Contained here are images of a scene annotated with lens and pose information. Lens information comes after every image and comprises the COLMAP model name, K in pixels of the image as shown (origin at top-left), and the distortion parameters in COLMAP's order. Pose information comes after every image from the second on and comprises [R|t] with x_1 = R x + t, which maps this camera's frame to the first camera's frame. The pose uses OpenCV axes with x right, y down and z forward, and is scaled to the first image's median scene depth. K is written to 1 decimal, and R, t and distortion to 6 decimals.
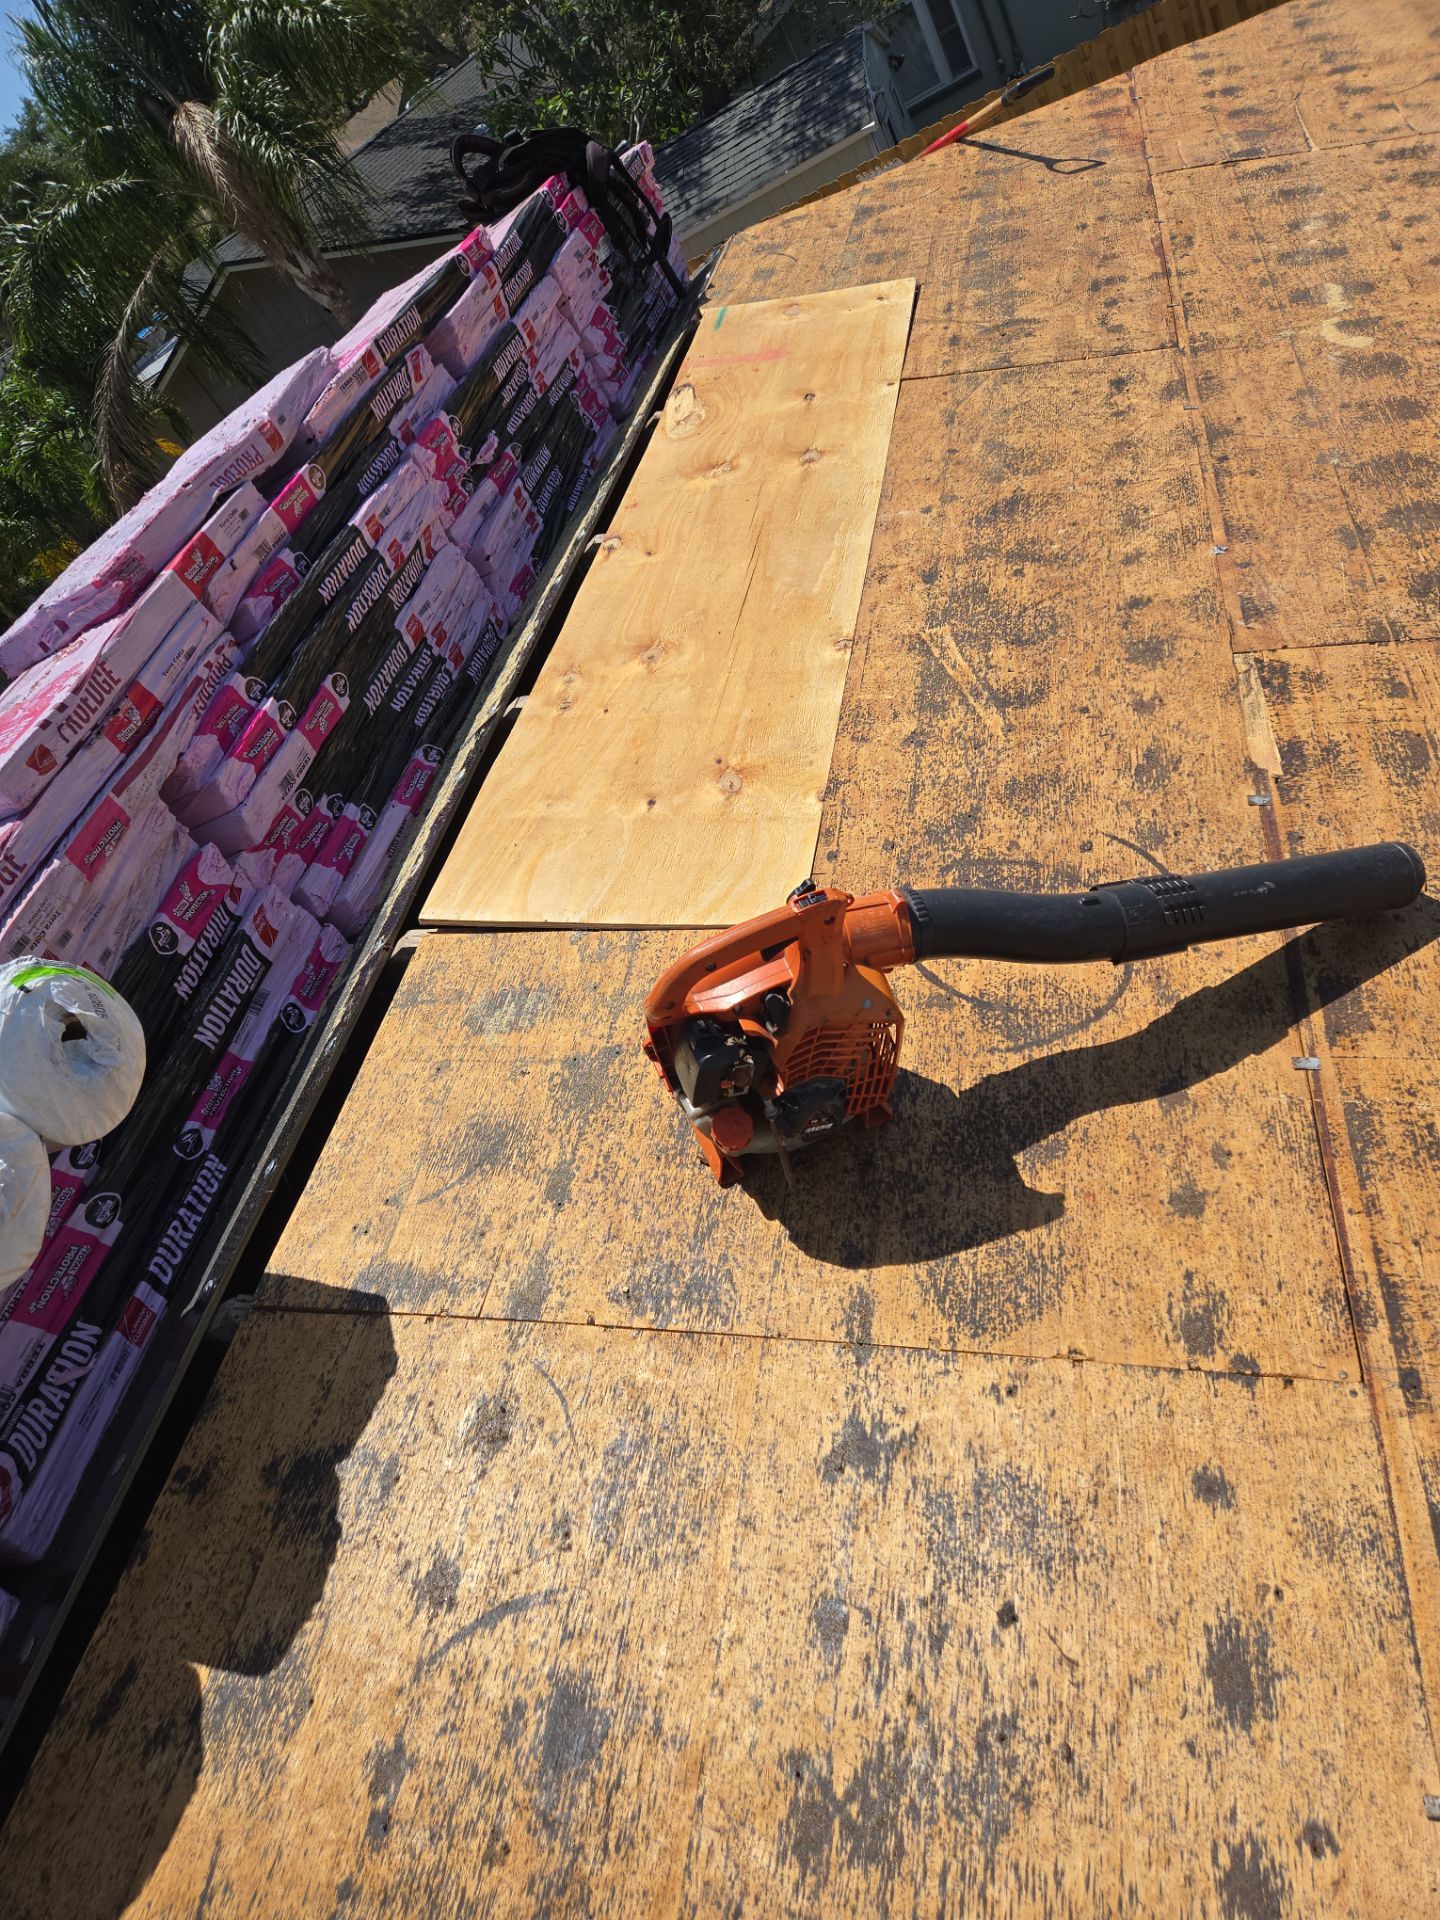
lens RADIAL K [[1305.6, 0, 691.0], [0, 1305.6, 985.4], [0, 0, 1]] dist [0.087439, -0.081812]
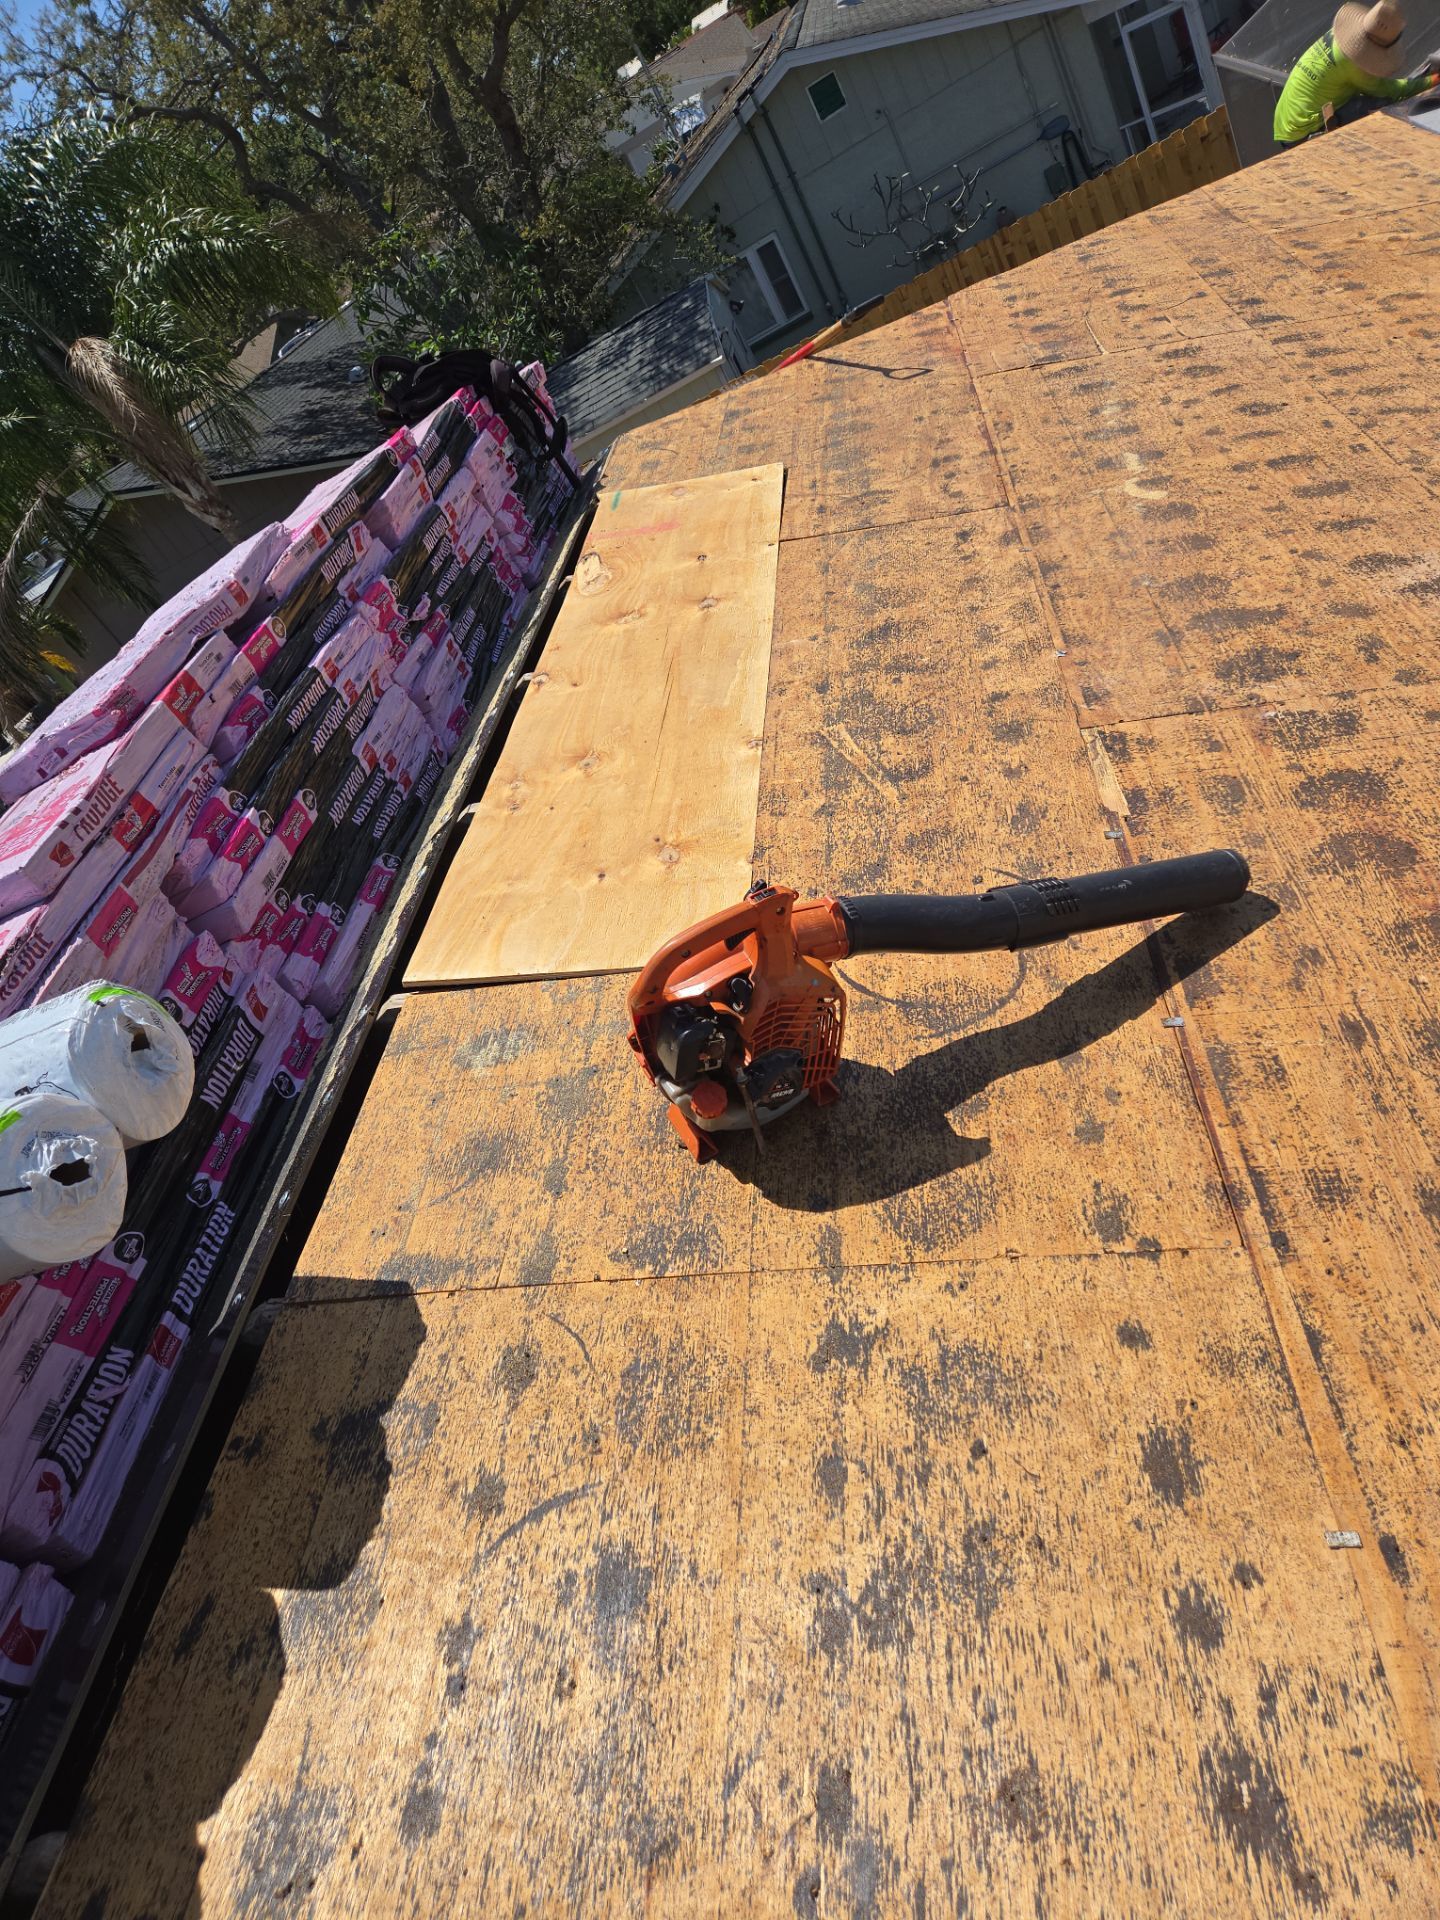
lens RADIAL K [[1305.6, 0, 691.0], [0, 1305.6, 985.4], [0, 0, 1]] dist [0.087439, -0.081812]
pose [[0.995050, -0.056648, 0.081647, -0.062022], [0.067196, 0.988854, -0.132860, 0.135210], [-0.073210, 0.137688, 0.987766, -0.142760]]
